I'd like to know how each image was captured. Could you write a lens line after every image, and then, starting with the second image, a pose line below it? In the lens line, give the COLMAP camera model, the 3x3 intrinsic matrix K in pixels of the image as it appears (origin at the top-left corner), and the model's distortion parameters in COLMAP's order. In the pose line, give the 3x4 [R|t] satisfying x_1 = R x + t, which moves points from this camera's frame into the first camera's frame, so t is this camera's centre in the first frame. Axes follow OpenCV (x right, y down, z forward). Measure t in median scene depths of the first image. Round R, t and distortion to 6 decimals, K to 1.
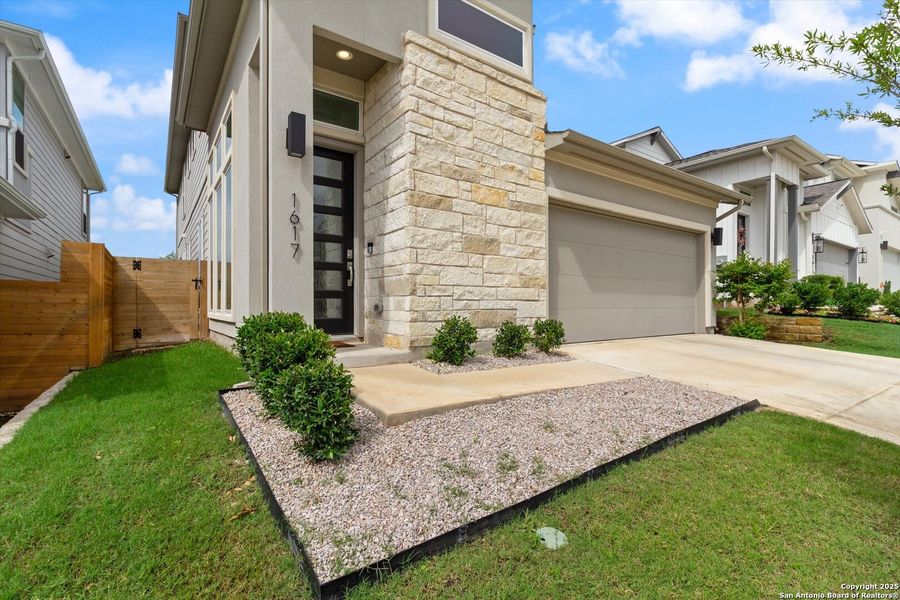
lens RADIAL K [[411.7, 0, 450.0], [0, 411.7, 300.0], [0, 0, 1]] dist [0.003921, 0.000172]
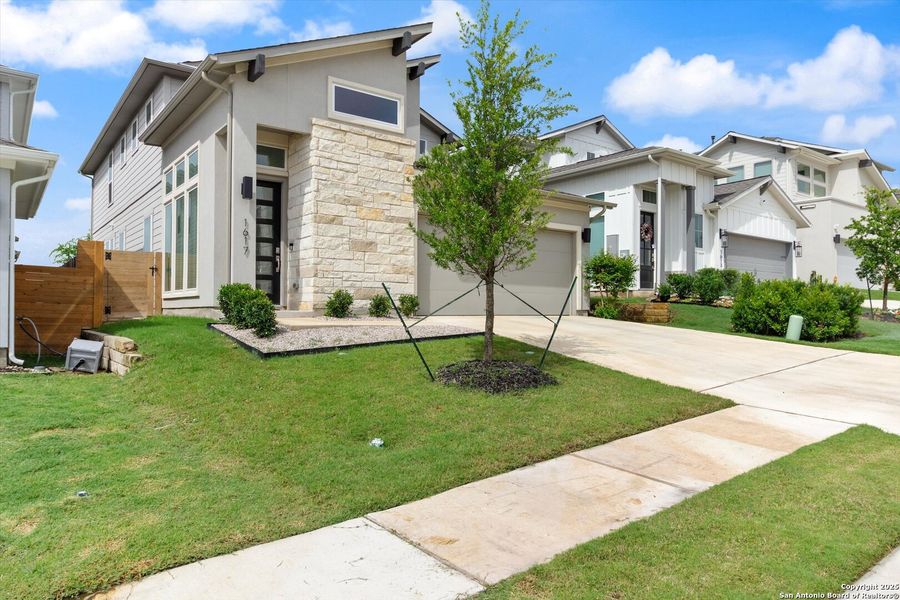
lens RADIAL K [[590.1, 0, 452.4], [0, 590.1, 298.0], [0, 0, 1]] dist [0.001708, 0.000643]
pose [[0.999321, 0.004991, 0.036496, 0.317405], [-0.004679, 0.999952, -0.008623, 0.077258], [-0.036538, 0.008447, 0.999297, -1.180165]]
